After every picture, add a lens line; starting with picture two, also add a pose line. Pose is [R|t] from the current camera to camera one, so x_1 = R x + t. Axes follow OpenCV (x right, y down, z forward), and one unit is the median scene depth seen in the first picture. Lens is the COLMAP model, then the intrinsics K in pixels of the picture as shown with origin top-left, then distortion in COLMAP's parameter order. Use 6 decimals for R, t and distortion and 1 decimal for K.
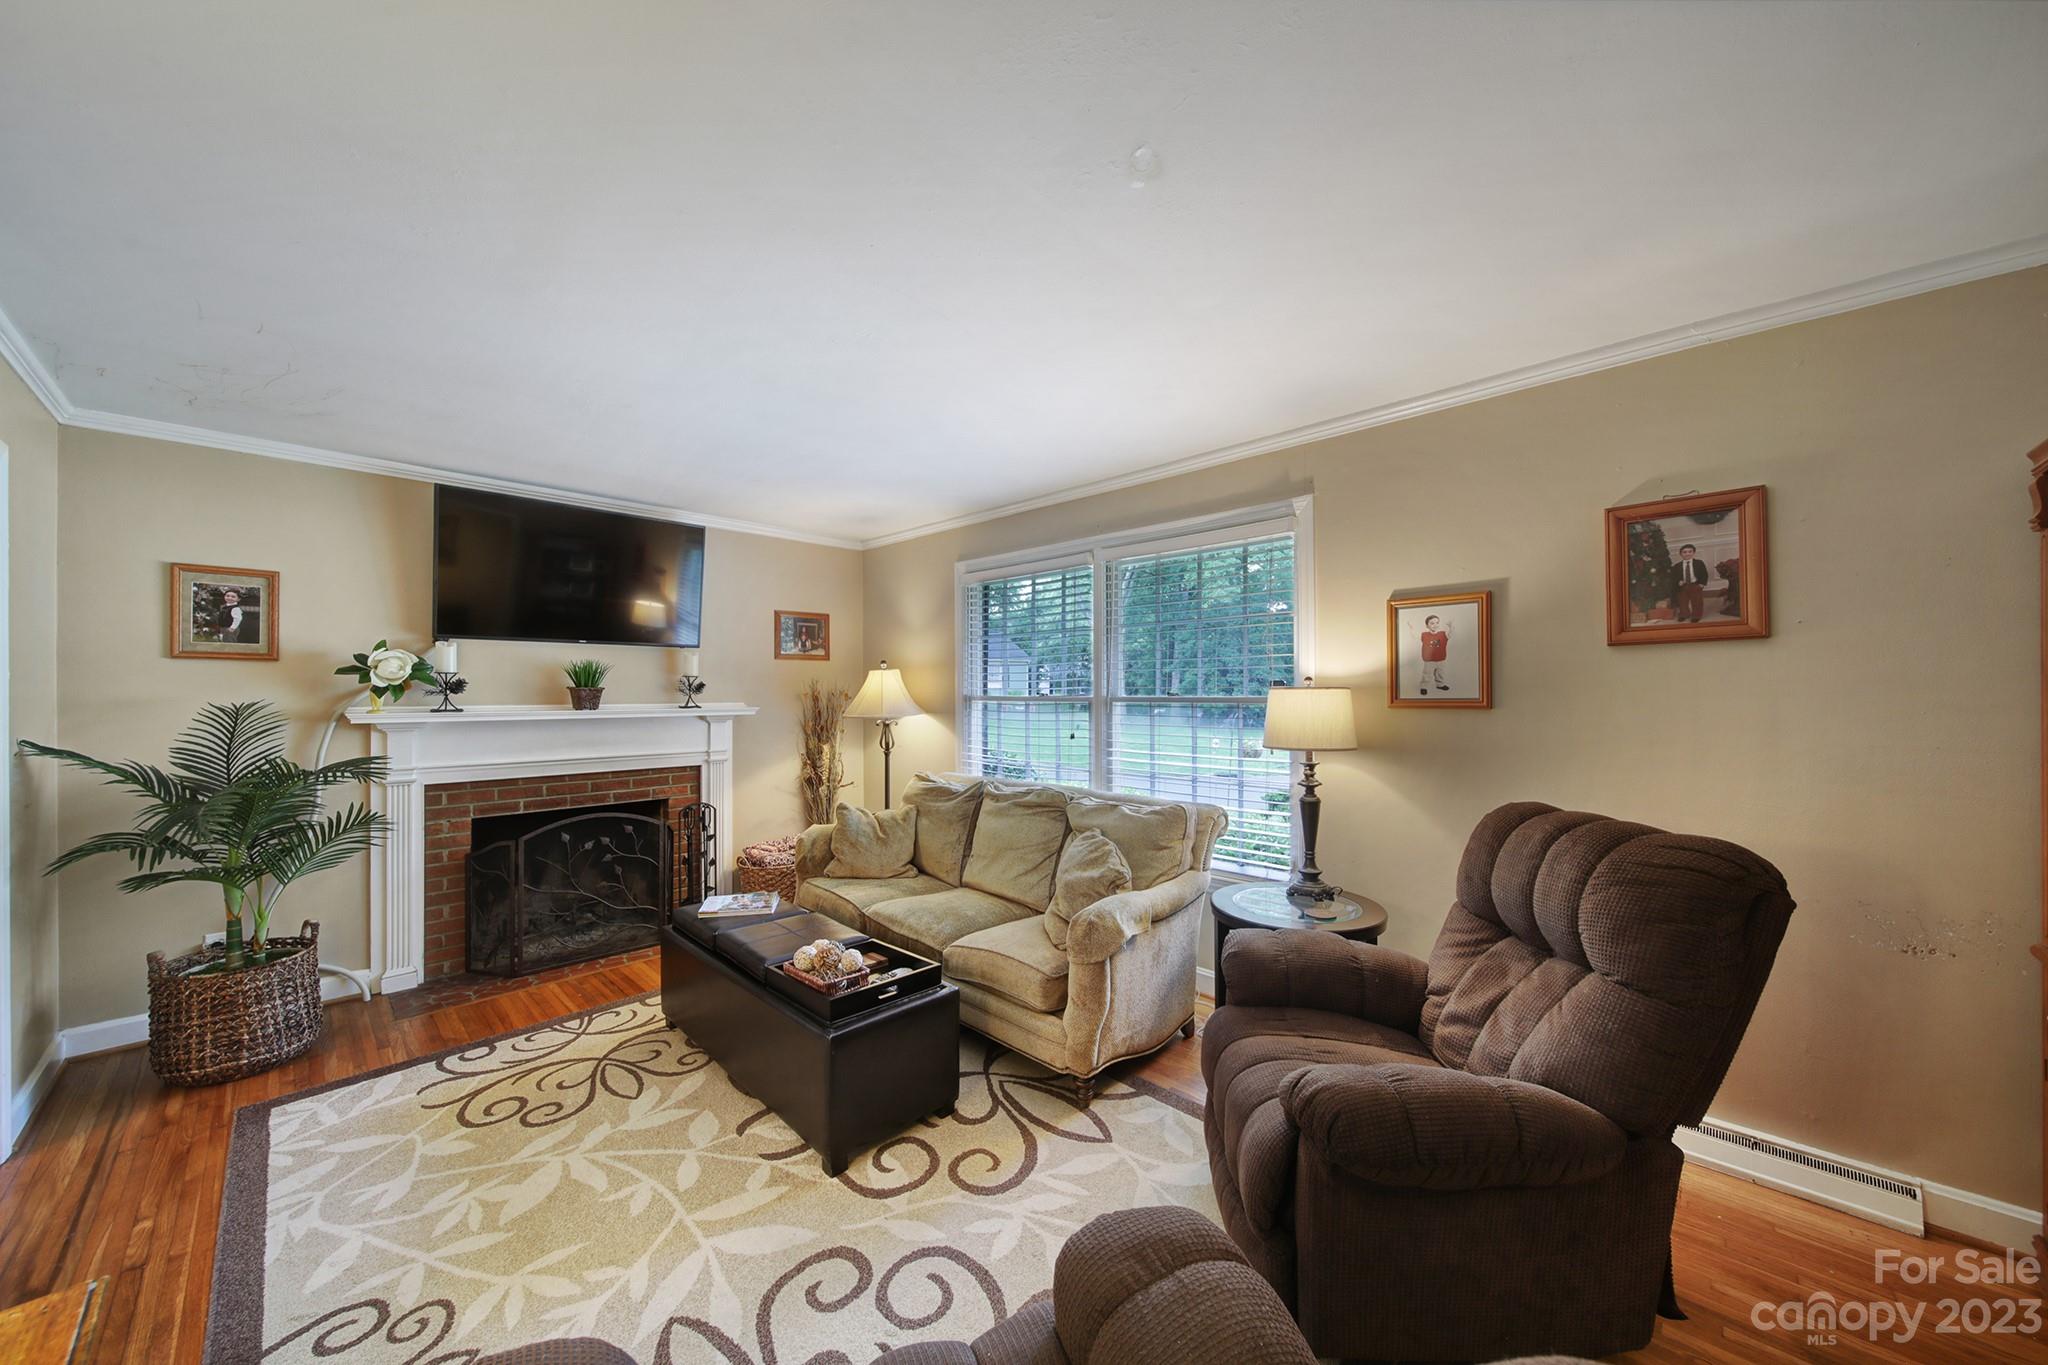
lens RADIAL K [[722.5, 0, 1031.7], [0, 722.5, 690.6], [0, 0, 1]] dist [0.000322, -0.000688]
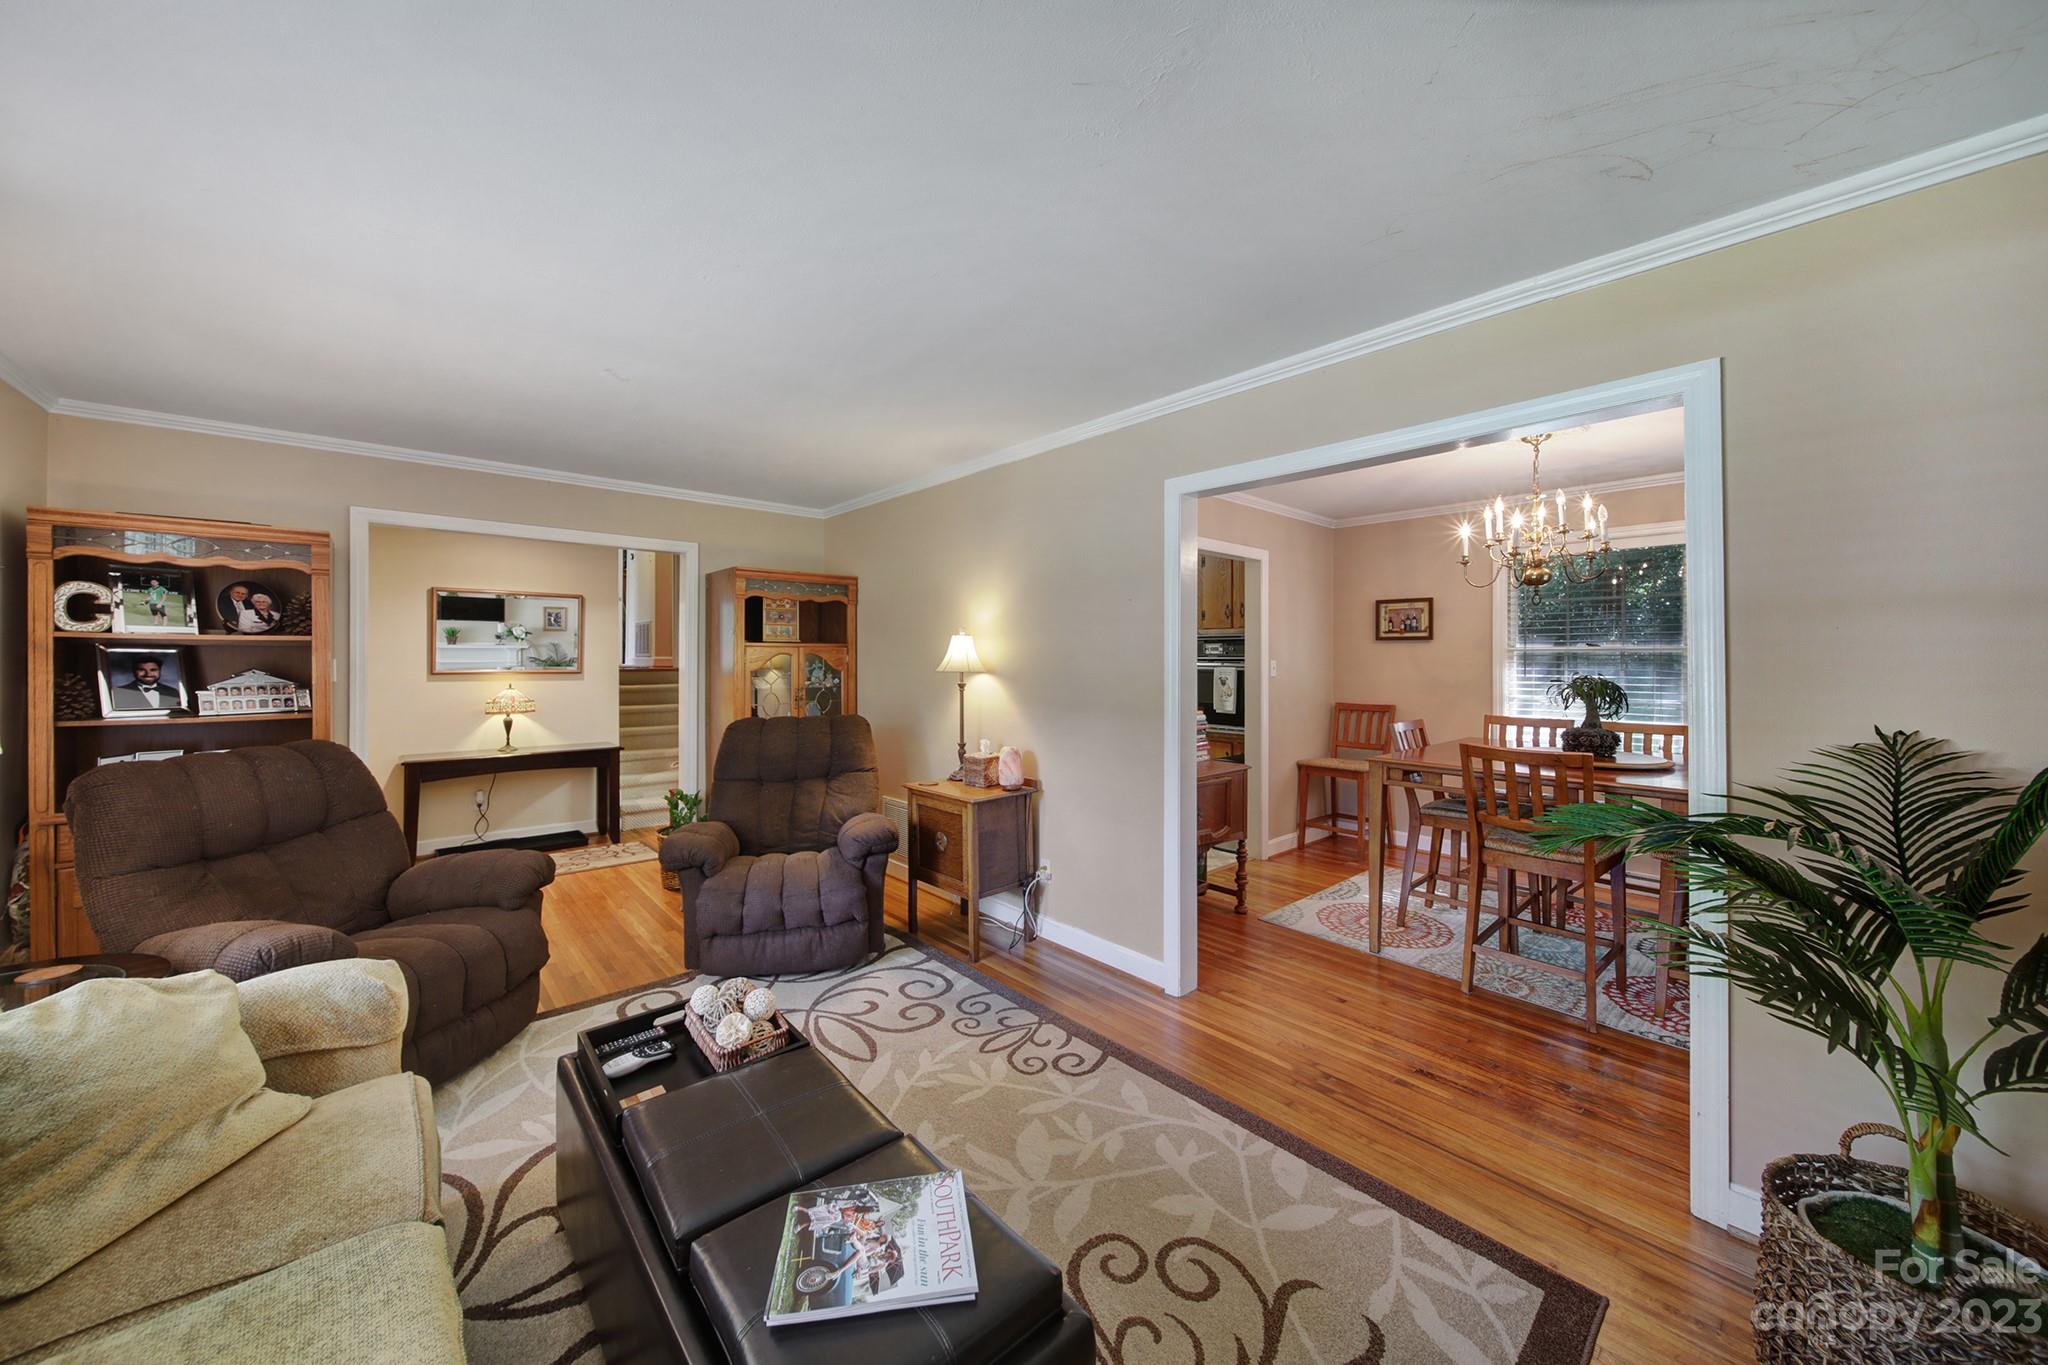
lens RADIAL K [[722.5, 0, 1023.2], [0, 722.5, 662.3], [0, 0, 1]] dist [0.000322, -0.000688]
pose [[-0.997327, 0.001908, 0.073049, -0.496848], [0.001975, 0.999998, 0.000845, 0.002768], [-0.073047, 0.000987, -0.997328, 1.337383]]
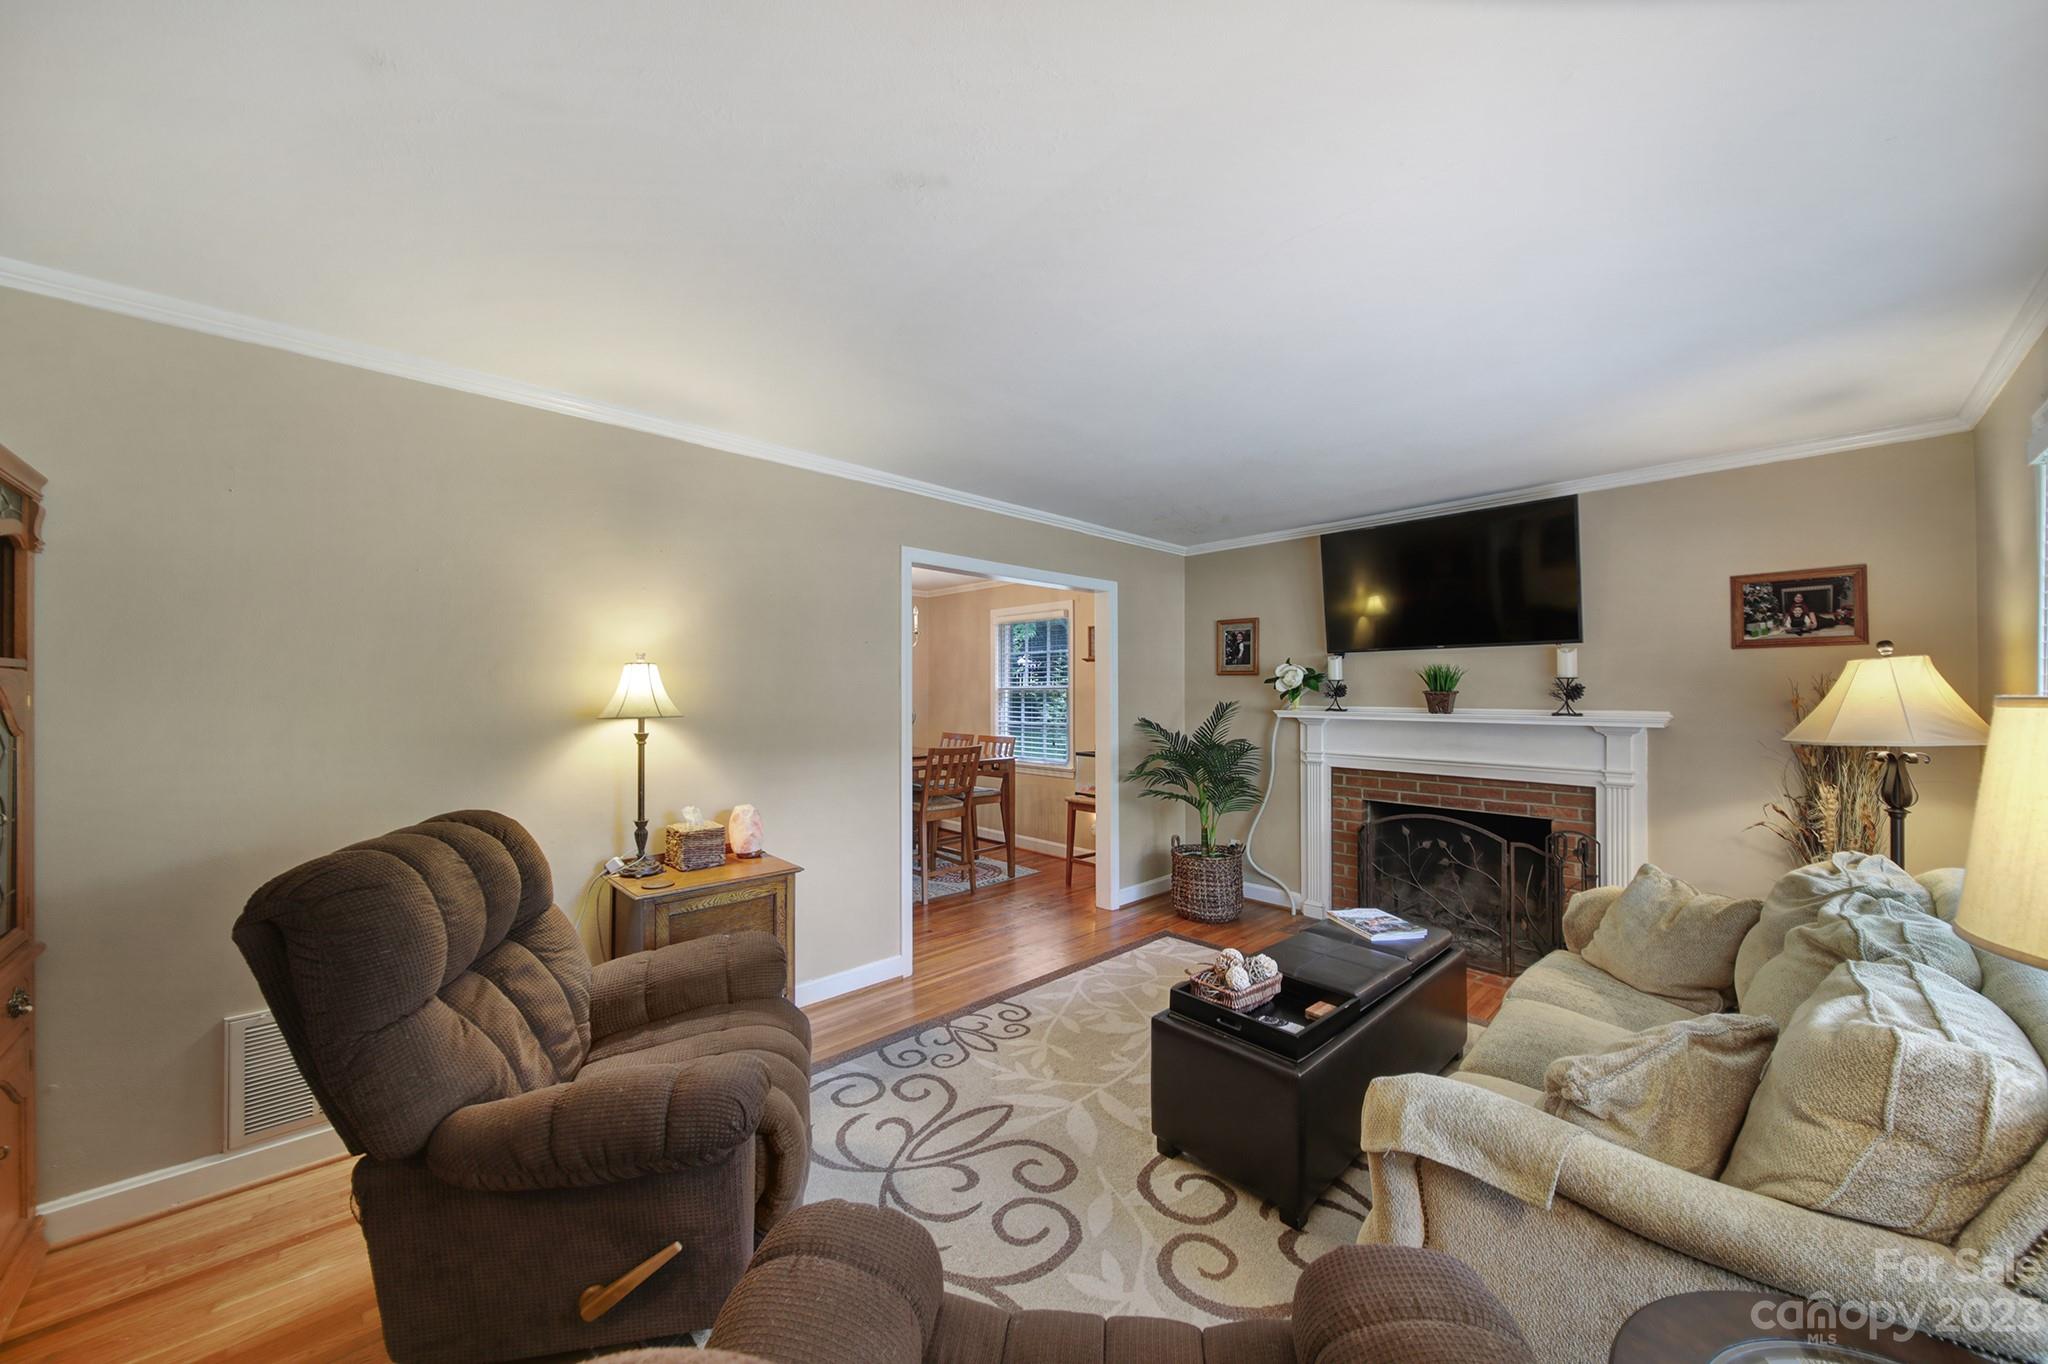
lens RADIAL K [[722.5, 0, 1019.4], [0, 722.5, 683.0], [0, 0, 1]] dist [0.000322, -0.000688]
pose [[-0.044207, -0.010194, -0.998970, 0.552250], [0.000527, 0.999948, -0.010228, -0.008005], [0.999022, -0.000978, -0.044199, 0.571678]]
